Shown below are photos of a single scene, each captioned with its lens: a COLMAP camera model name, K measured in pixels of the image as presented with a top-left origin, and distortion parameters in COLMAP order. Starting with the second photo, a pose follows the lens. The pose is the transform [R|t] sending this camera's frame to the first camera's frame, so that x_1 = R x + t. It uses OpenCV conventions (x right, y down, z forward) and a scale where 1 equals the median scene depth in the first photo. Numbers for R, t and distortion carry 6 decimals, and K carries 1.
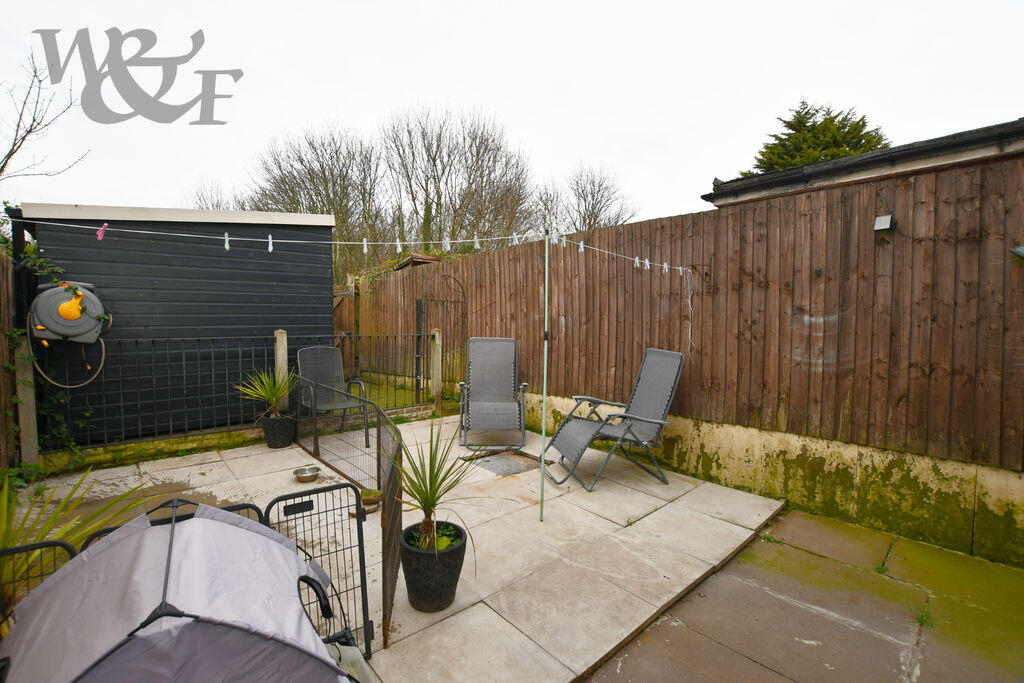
lens RADIAL K [[452.0, 0, 512.0], [0, 452.0, 338.2], [0, 0, 1]] dist [-0.025989, -0.000473]
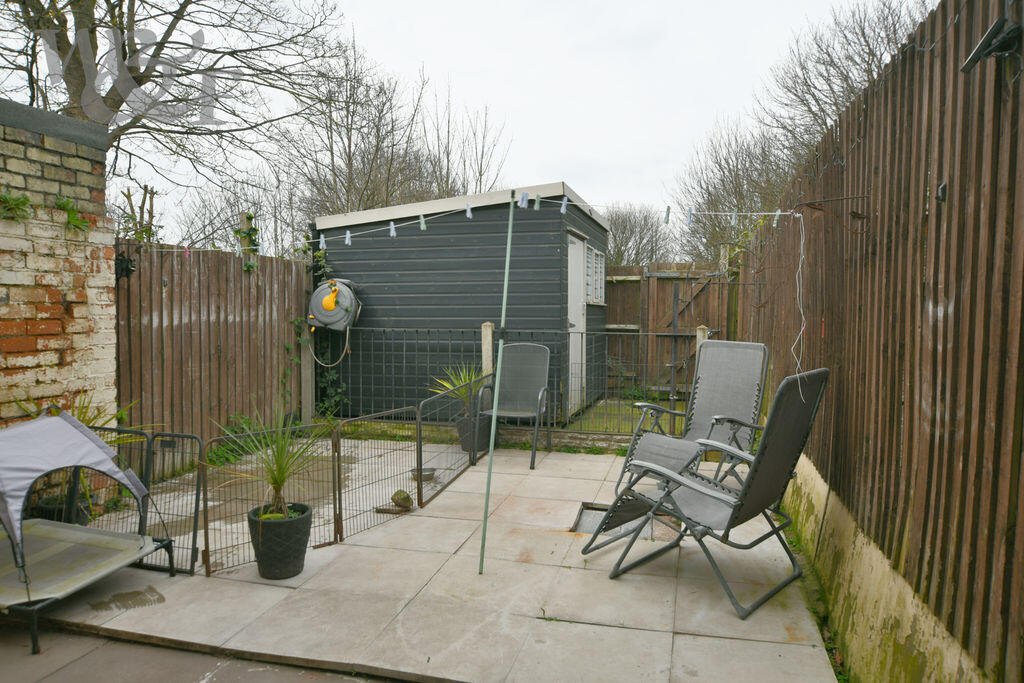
lens RADIAL K [[731.6, 0, 511.5], [0, 731.6, 346.6], [0, 0, 1]] dist [-0.042710, -0.000259]
pose [[0.559728, 0.041912, -0.827616, 0.921773], [-0.039069, 0.998944, 0.024165, -0.010834], [0.827755, 0.018808, 0.560774, 0.284625]]
